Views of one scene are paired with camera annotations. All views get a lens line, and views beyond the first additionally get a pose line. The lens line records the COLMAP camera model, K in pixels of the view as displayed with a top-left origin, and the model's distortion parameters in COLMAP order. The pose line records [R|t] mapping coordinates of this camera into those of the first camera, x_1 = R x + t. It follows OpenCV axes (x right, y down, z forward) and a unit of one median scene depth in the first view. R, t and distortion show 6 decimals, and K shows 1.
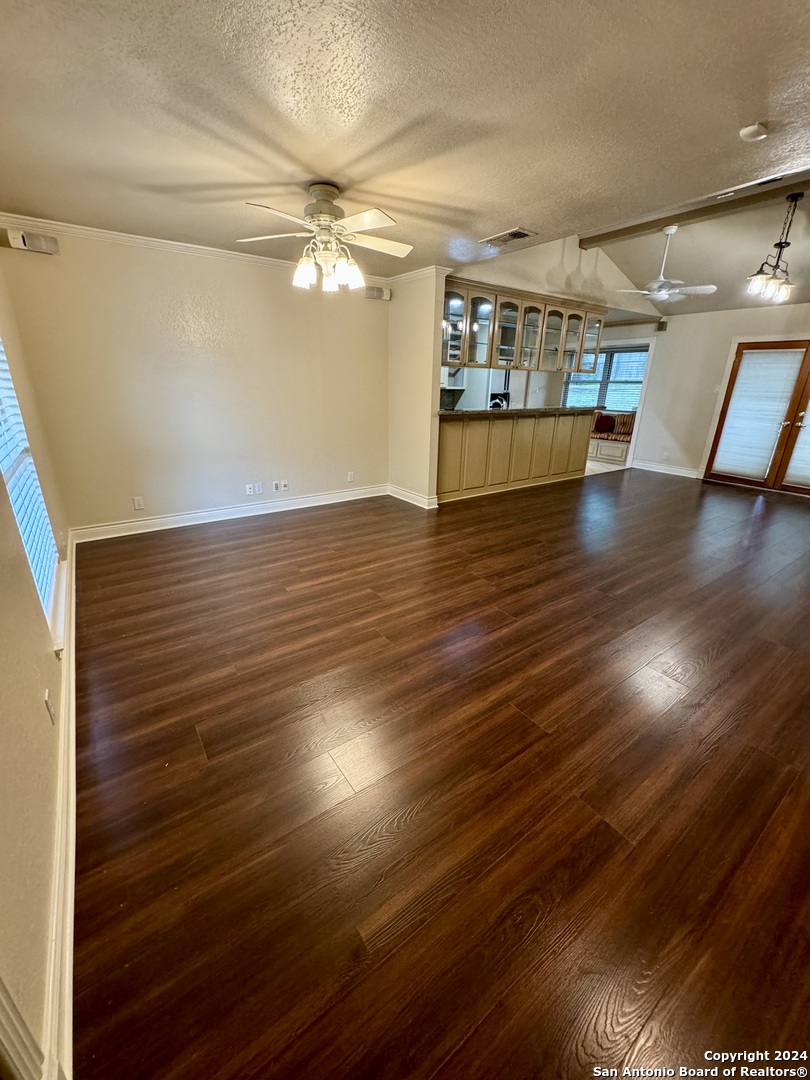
lens RADIAL K [[430.2, 0, 405.0], [0, 430.2, 540.0], [0, 0, 1]] dist [-0.001461, -0.000303]
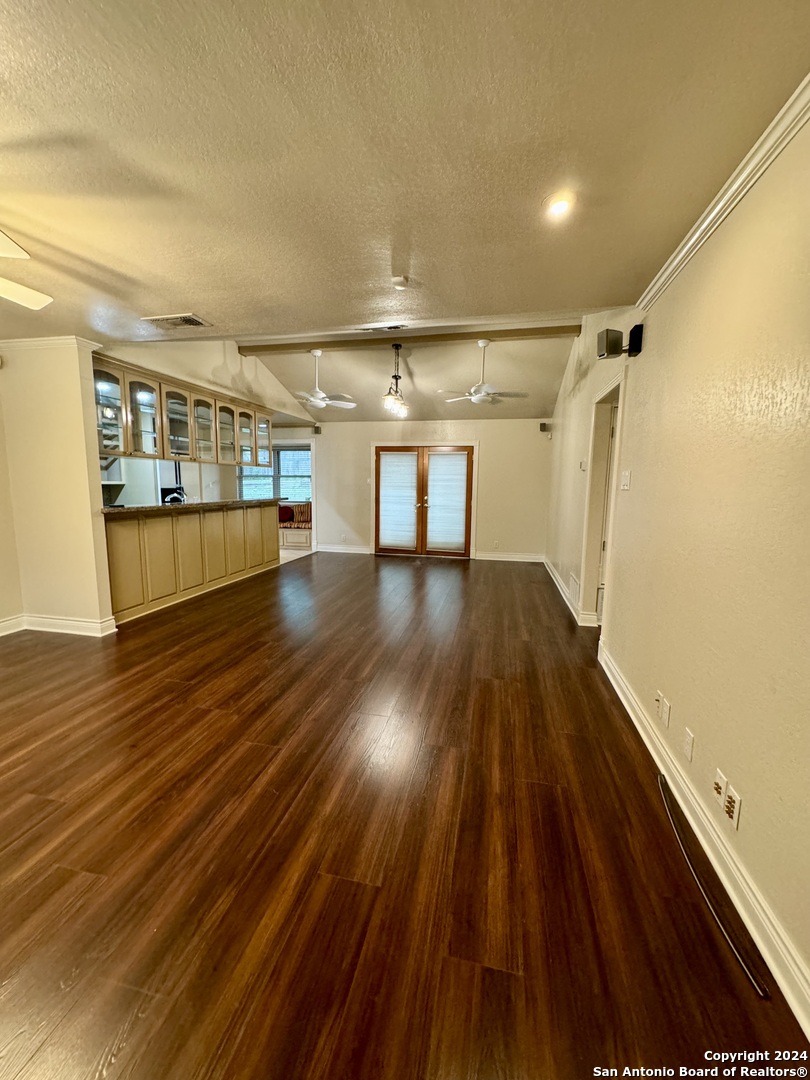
lens RADIAL K [[430.2, 0, 405.0], [0, 430.2, 540.0], [0, 0, 1]] dist [-0.001461, -0.000303]
pose [[0.742234, -0.096819, 0.663110, -0.033553], [0.233284, 0.964947, -0.120230, -0.021369], [-0.628226, 0.243932, 0.738803, 0.084815]]
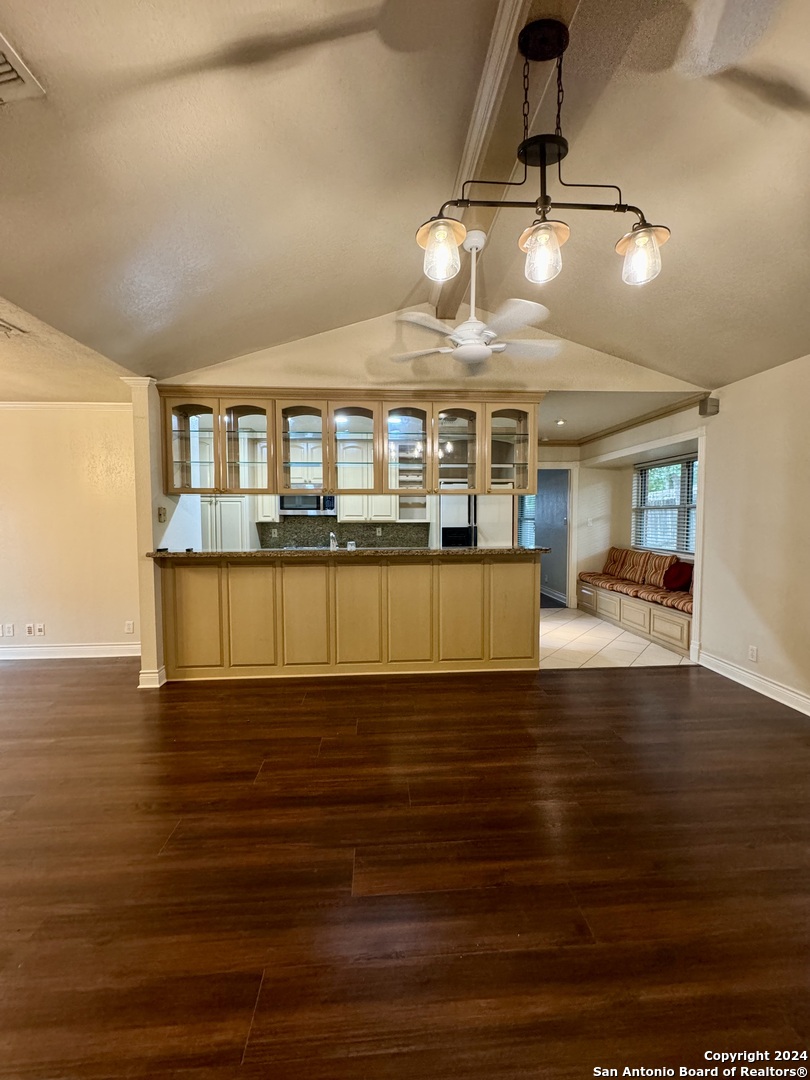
lens RADIAL K [[430.2, 0, 405.0], [0, 430.2, 540.0], [0, 0, 1]] dist [-0.001461, -0.000303]
pose [[0.850554, 0.010048, -0.525792, 0.736202], [-0.163557, 0.955287, -0.246326, -0.188906], [0.499807, 0.295510, 0.814166, 0.552851]]
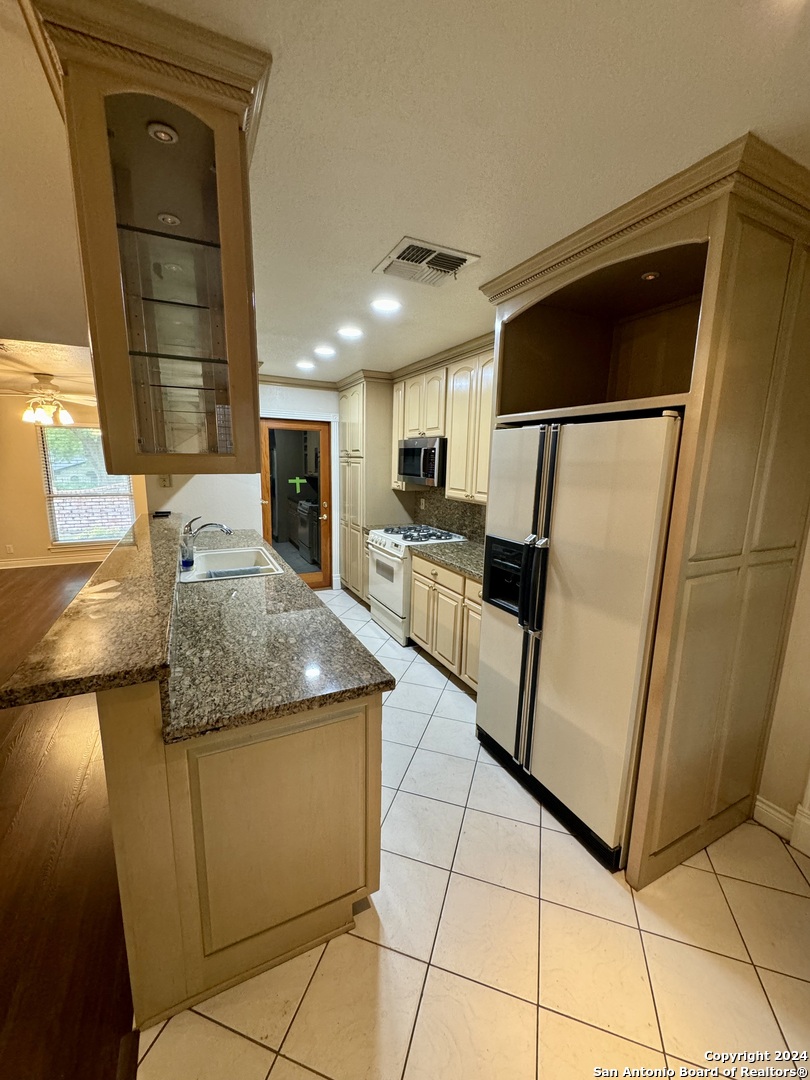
lens RADIAL K [[430.2, 0, 405.0], [0, 430.2, 540.0], [0, 0, 1]] dist [-0.001461, -0.000303]
pose [[-0.159115, 0.162354, -0.973819, 0.708402], [-0.357750, 0.909865, 0.210145, -0.535363], [0.920161, 0.381822, -0.086691, 1.371280]]
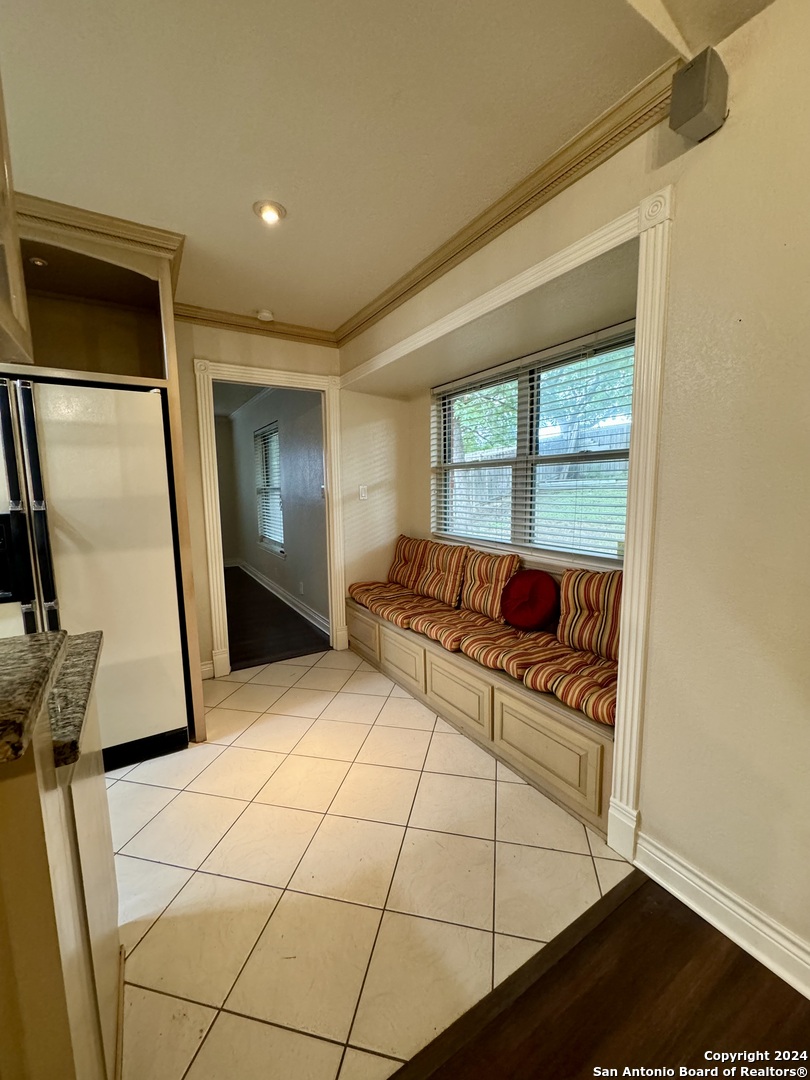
lens RADIAL K [[430.2, 0, 405.0], [0, 430.2, 540.0], [0, 0, 1]] dist [-0.001461, -0.000303]
pose [[0.997186, -0.022543, -0.071502, 0.653728], [0.006110, 0.974989, -0.222170, -0.396722], [0.074722, 0.221108, 0.972383, 1.146845]]
